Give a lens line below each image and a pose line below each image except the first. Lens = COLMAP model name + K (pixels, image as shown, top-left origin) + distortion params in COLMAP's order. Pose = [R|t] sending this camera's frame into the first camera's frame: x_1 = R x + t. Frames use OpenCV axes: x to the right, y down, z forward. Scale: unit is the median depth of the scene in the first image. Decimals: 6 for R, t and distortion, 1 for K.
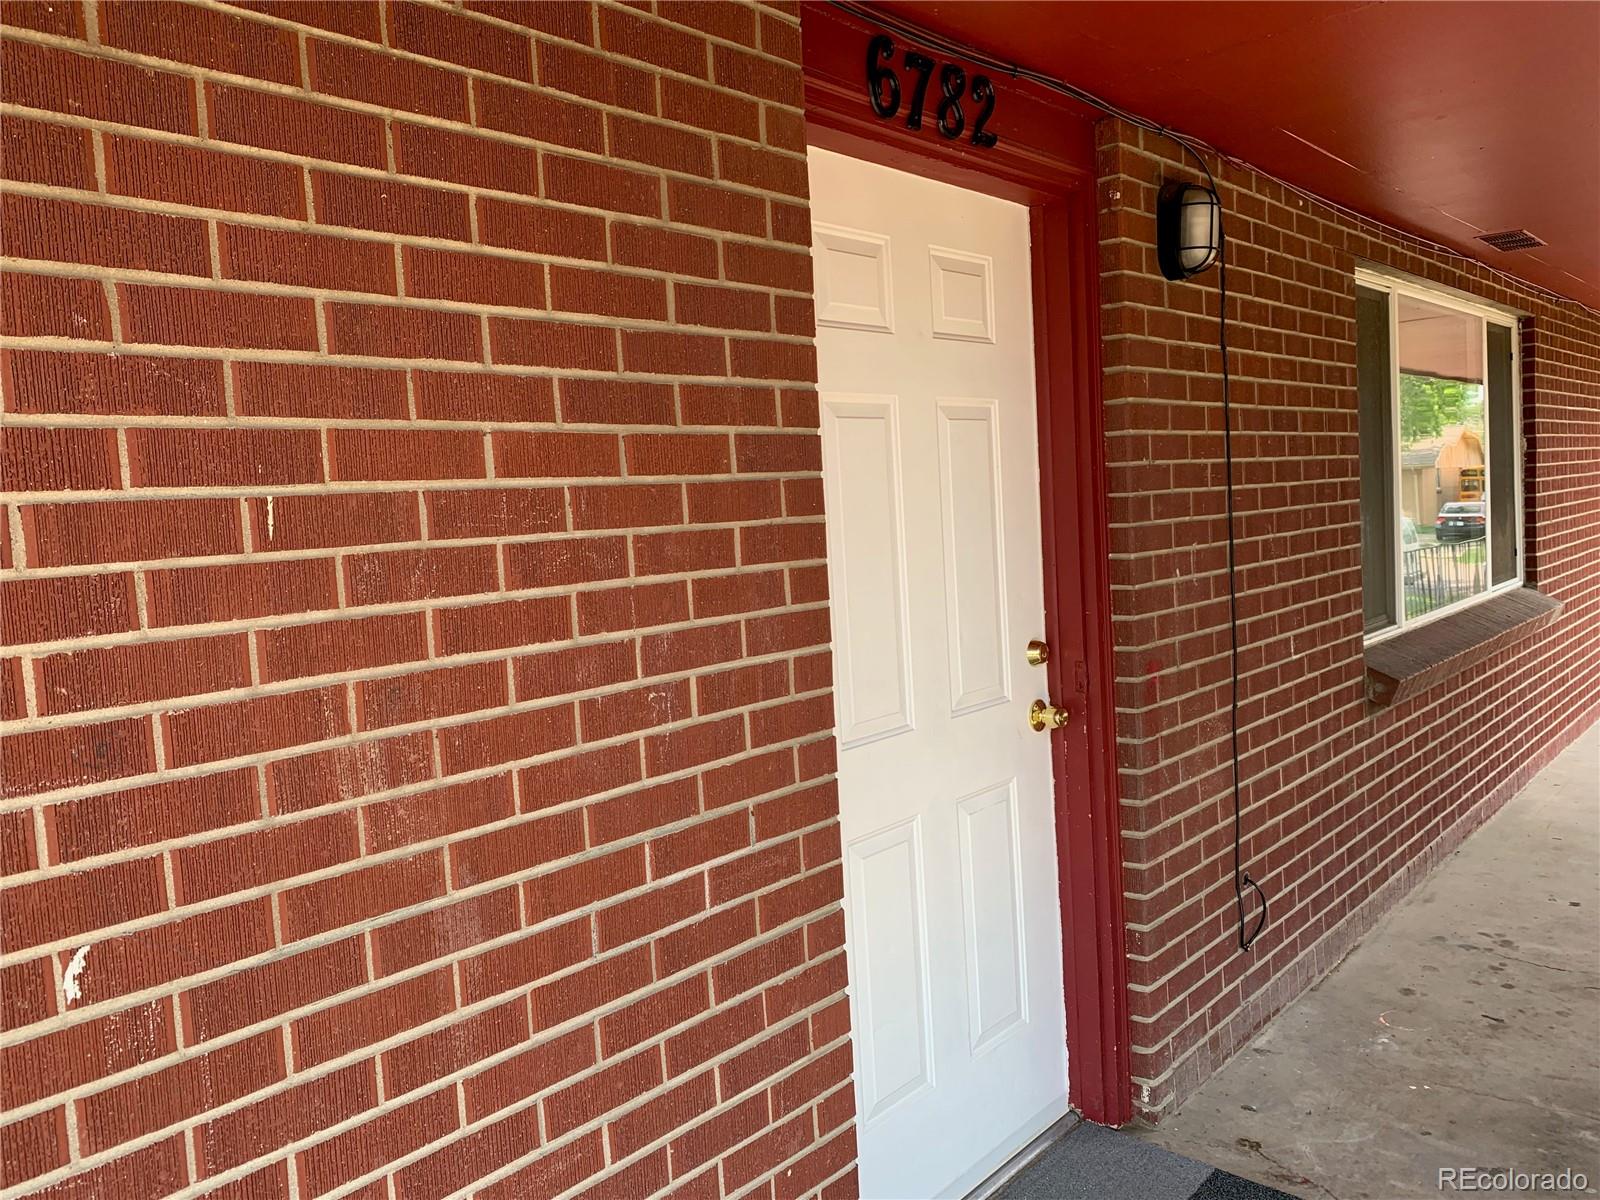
lens RADIAL K [[1231.7, 0, 800.0], [0, 1231.7, 600.0], [0, 0, 1]] dist [0.183870, -0.272383]
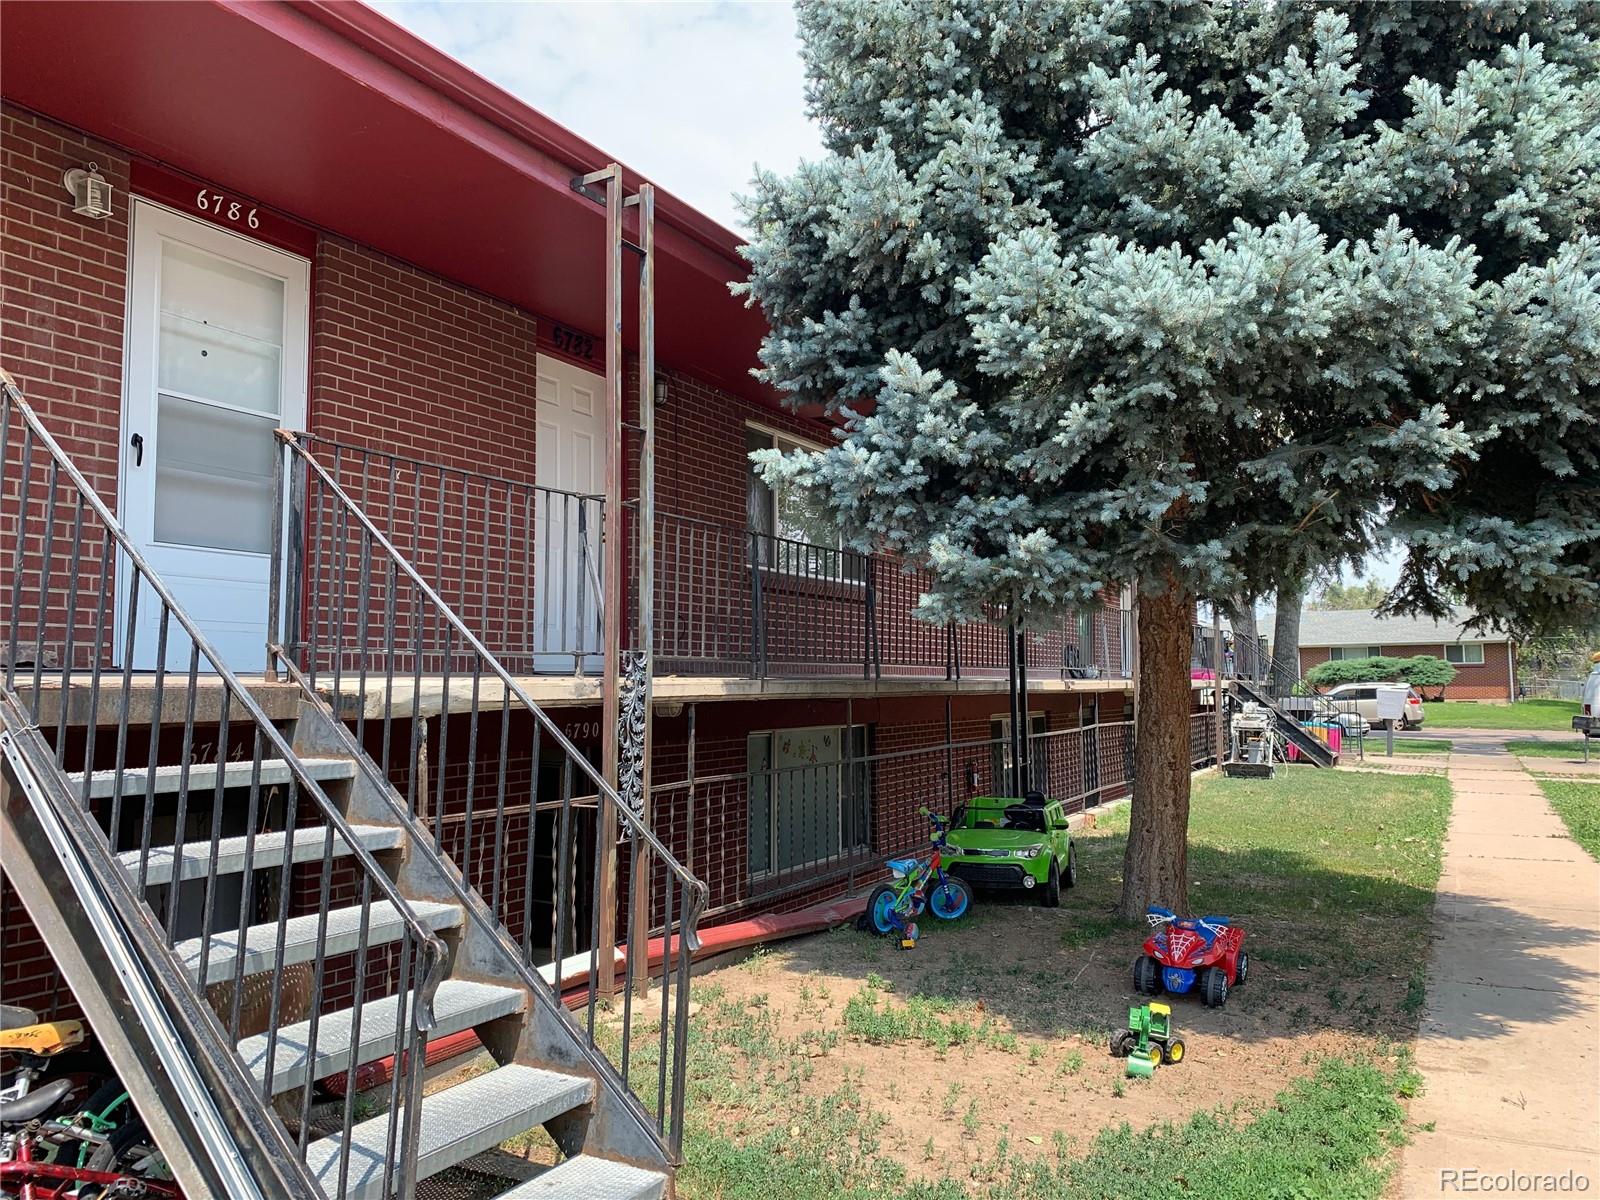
lens RADIAL K [[1231.7, 0, 800.0], [0, 1231.7, 600.0], [0, 0, 1]] dist [0.183870, -0.272383]
pose [[0.969630, 0.071772, 0.233809, -0.047550], [-0.036396, 0.987672, -0.152245, 0.877096], [-0.241853, 0.139111, 0.960289, -2.575704]]
